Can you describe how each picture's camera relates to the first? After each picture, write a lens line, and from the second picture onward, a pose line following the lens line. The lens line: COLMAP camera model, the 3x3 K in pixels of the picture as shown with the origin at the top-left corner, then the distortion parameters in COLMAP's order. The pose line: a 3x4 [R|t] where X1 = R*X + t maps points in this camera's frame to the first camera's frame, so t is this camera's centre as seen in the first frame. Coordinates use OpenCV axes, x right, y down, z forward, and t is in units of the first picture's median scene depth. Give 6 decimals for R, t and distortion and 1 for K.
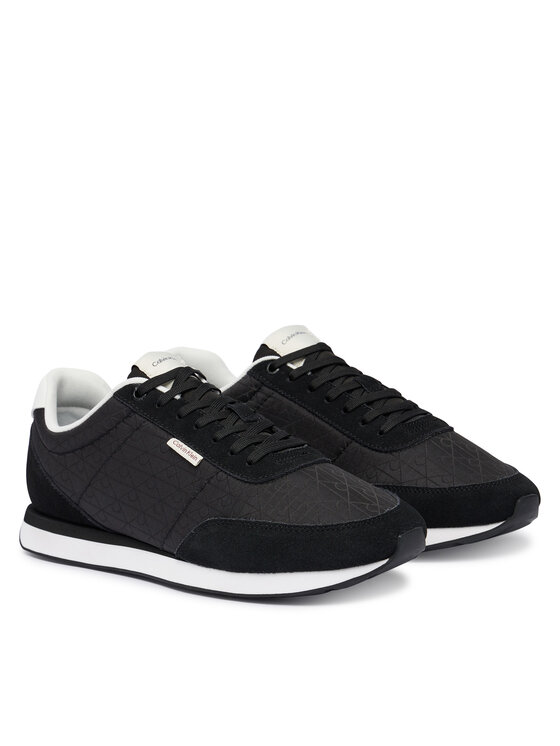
lens RADIAL K [[2204.8, 0, 280.4], [0, 2204.8, 373.5], [0, 0, 1]] dist [-0.205108, 0.000000]
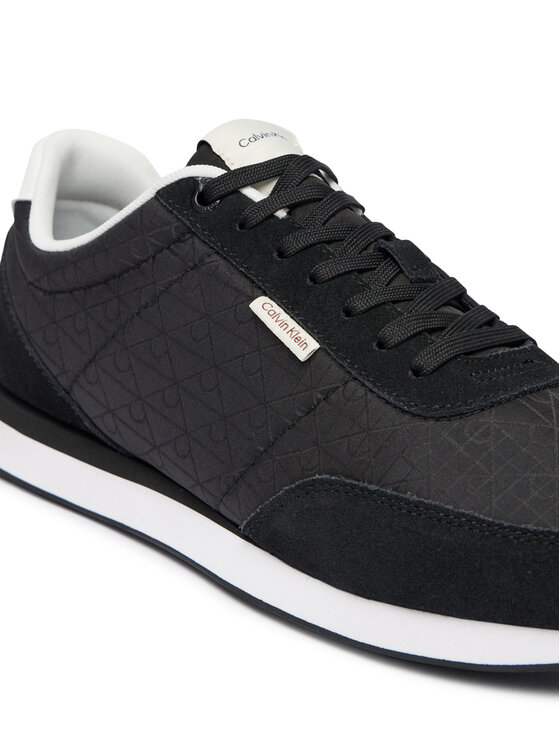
lens RADIAL K [[1786.0, 0, 278.2], [0, 1786.0, 371.5], [0, 0, 1]] dist [-0.191201, 0.000000]
pose [[0.992805, 0.117331, -0.023894, -0.033474], [-0.113604, 0.986050, 0.121655, -0.003193], [0.037834, -0.118065, 0.992285, 0.595133]]
